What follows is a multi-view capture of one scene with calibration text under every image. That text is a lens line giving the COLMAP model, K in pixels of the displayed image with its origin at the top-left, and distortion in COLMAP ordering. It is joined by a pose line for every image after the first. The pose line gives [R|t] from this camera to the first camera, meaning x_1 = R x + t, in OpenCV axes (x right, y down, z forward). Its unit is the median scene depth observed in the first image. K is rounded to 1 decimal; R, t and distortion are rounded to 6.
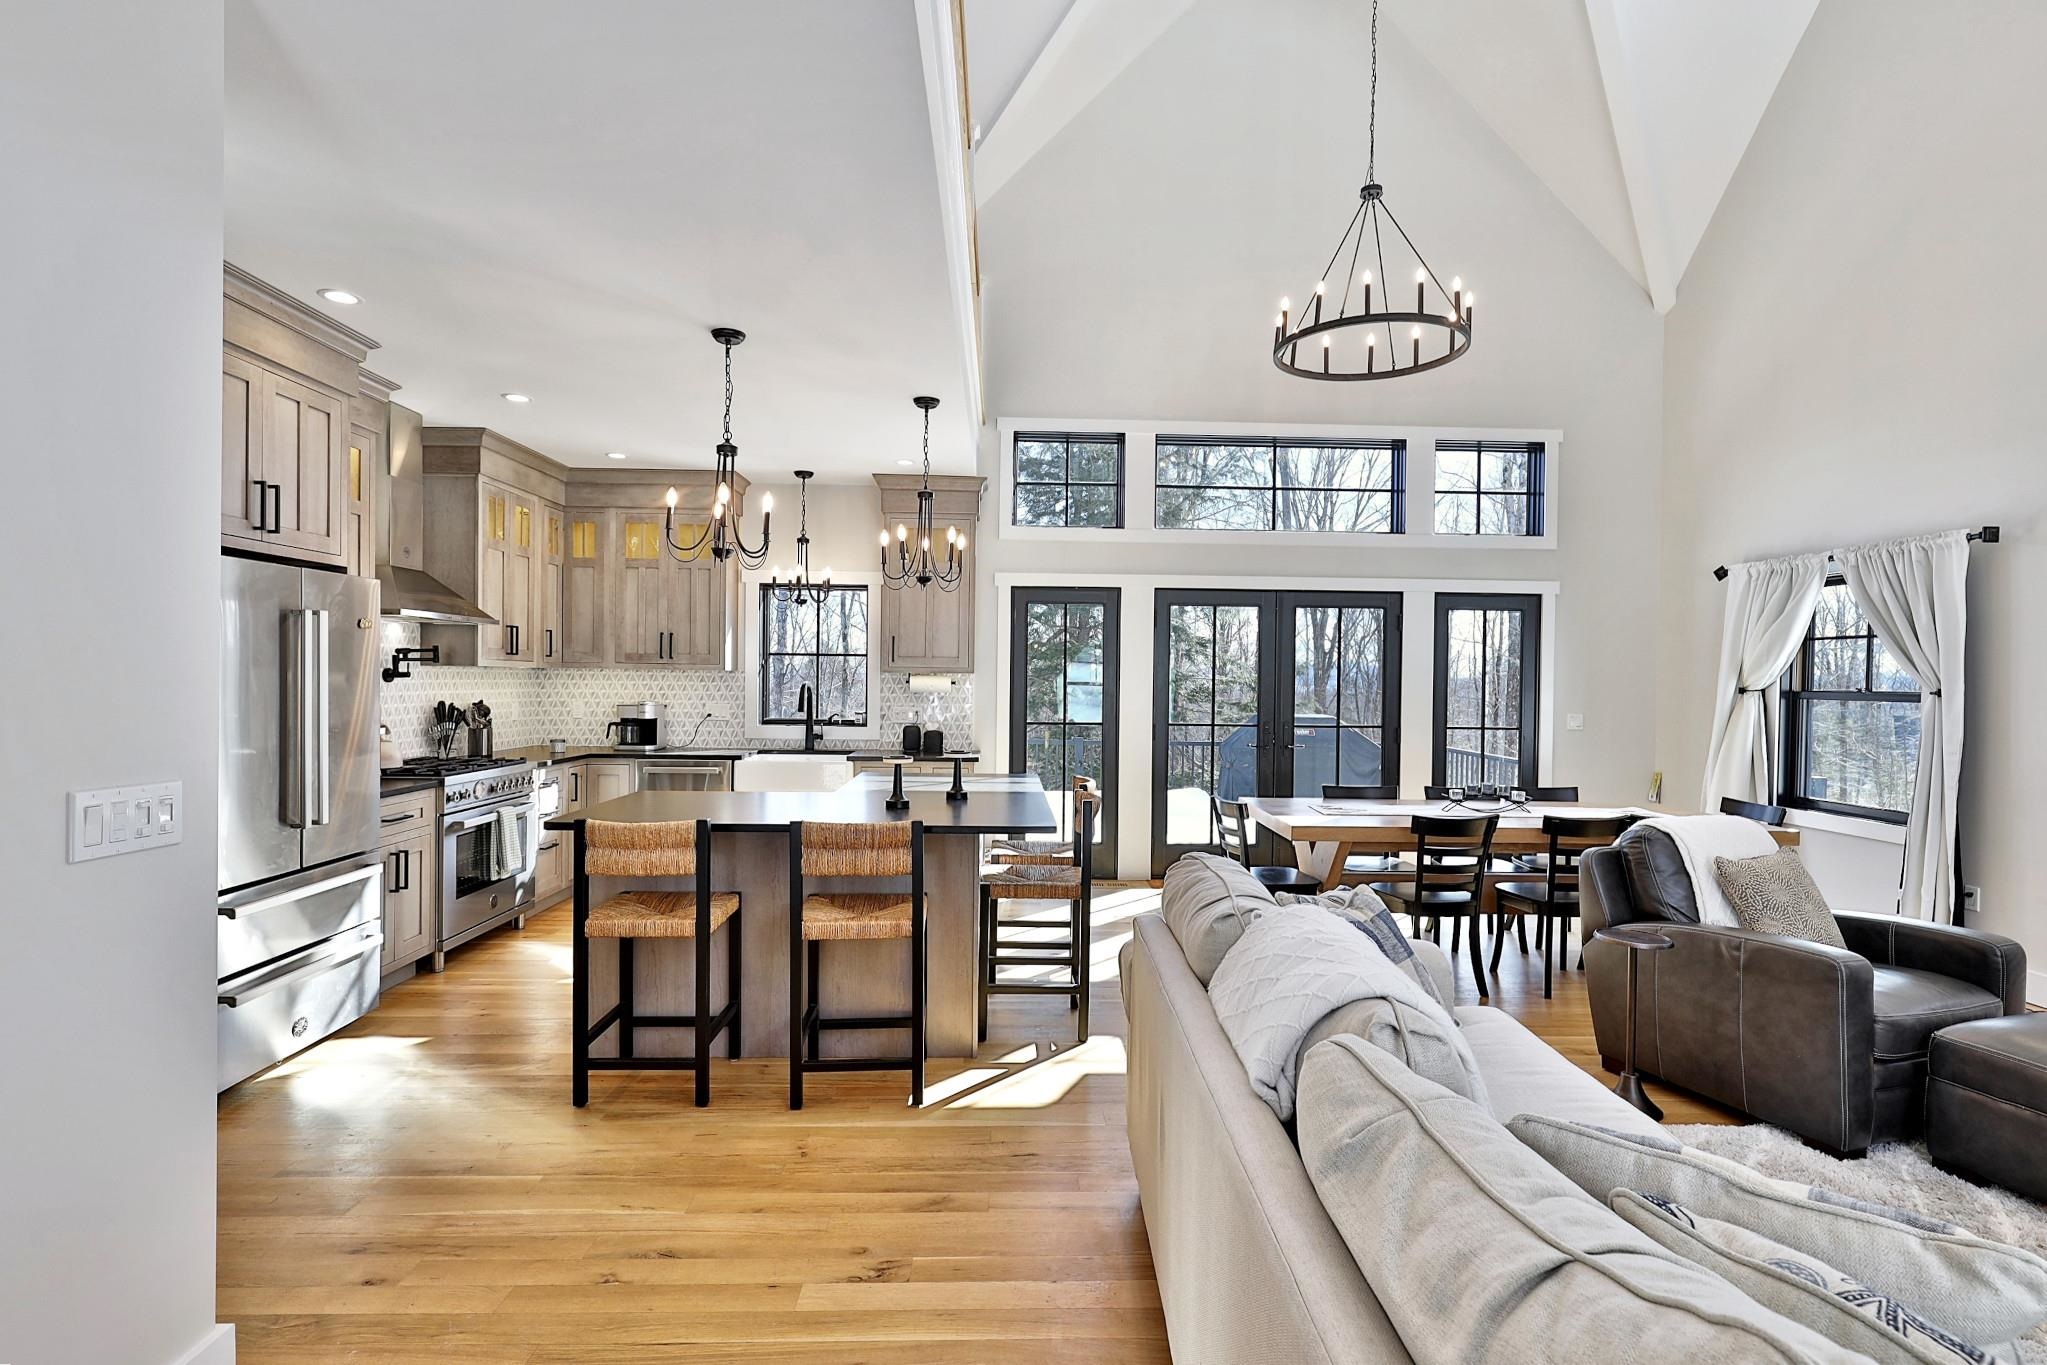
lens RADIAL K [[1003.6, 0, 1023.5], [0, 1003.6, 682.5], [0, 0, 1]] dist [-0.000119, 0.001215]
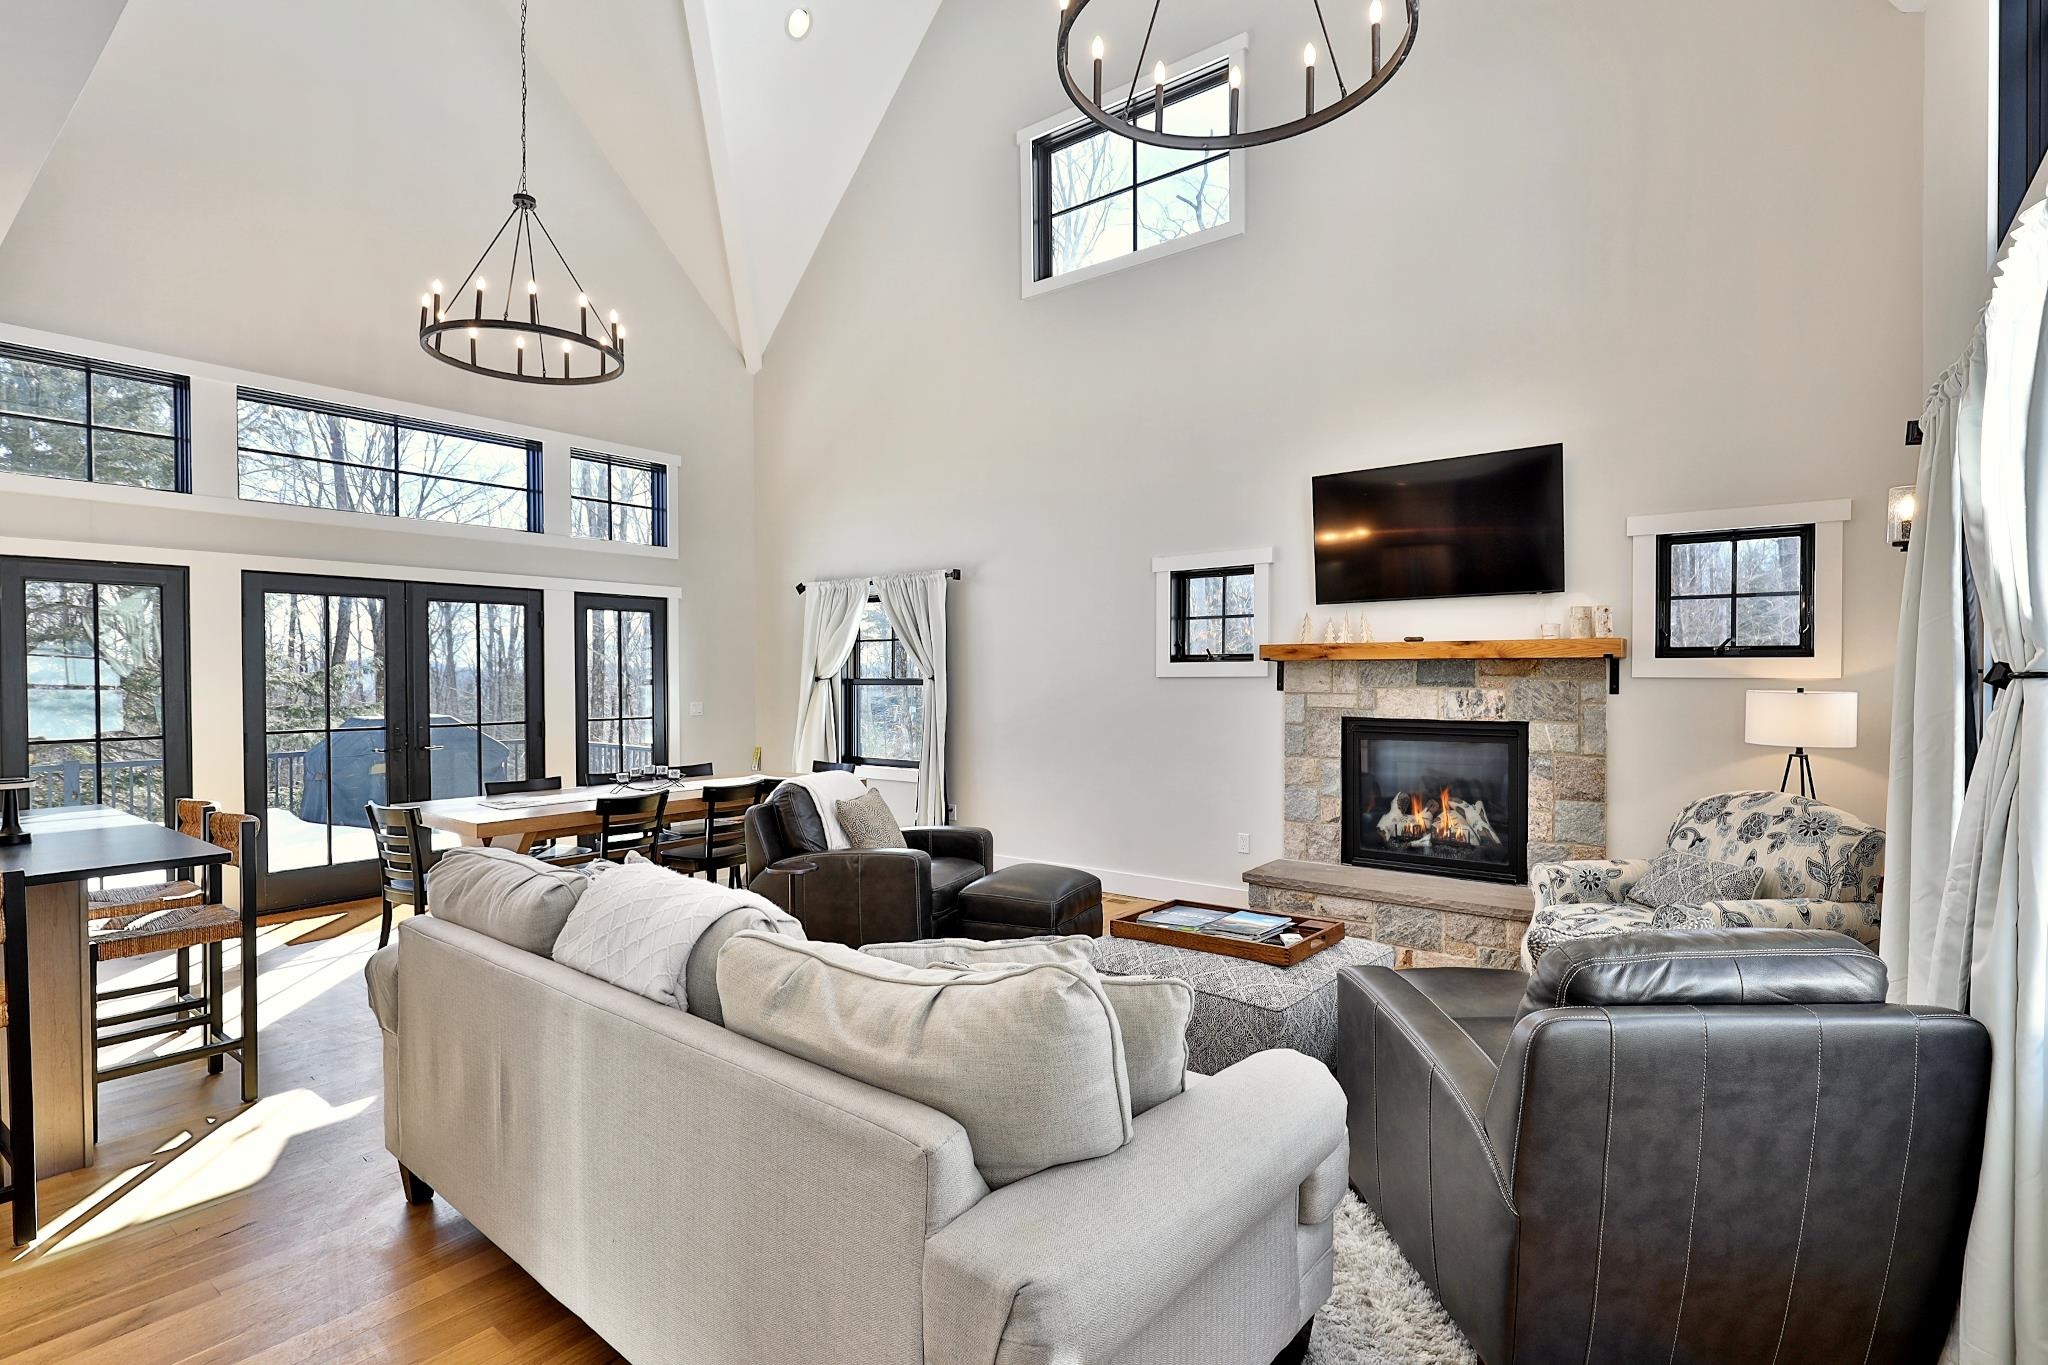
lens RADIAL K [[997.4, 0, 1024.0], [0, 997.4, 682.5], [0, 0, 1]] dist [0.013973, -0.000362]
pose [[0.640368, -0.022008, 0.767753, -0.121560], [0.017810, 0.999746, 0.013803, -0.001021], [-0.767861, 0.004834, 0.640598, -0.046564]]
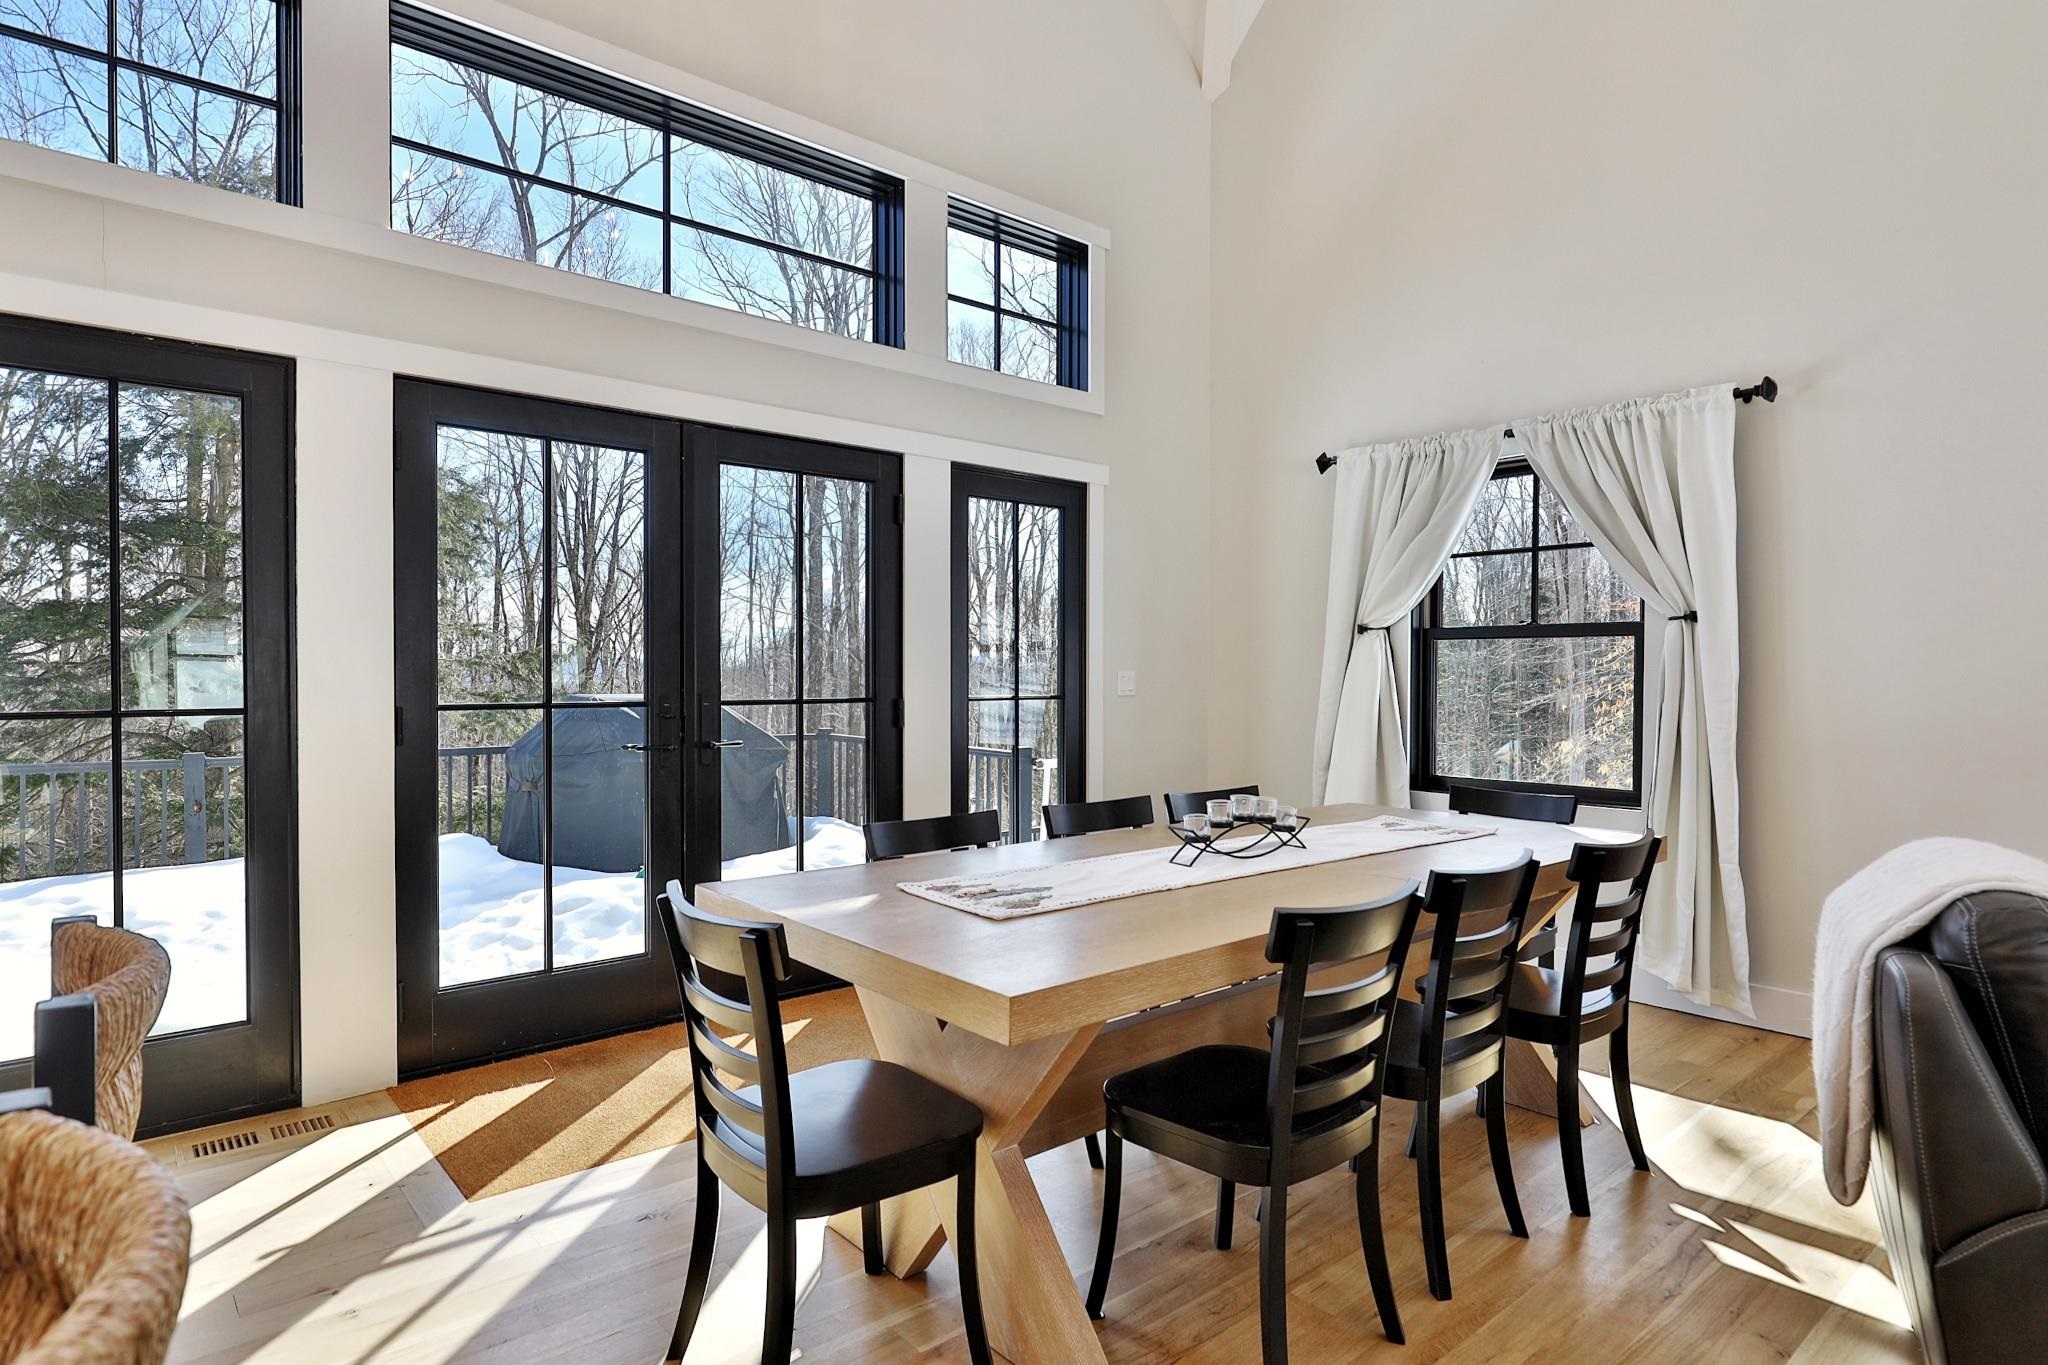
lens RADIAL K [[1085.1, 0, 1024.0], [0, 1085.1, 682.5], [0, 0, 1]] dist [0.001230, 0.000047]
pose [[0.768142, -0.017332, 0.640045, 0.052900], [0.010887, 0.999843, 0.014009, 0.035197], [-0.640187, -0.003793, 0.768210, 0.617099]]
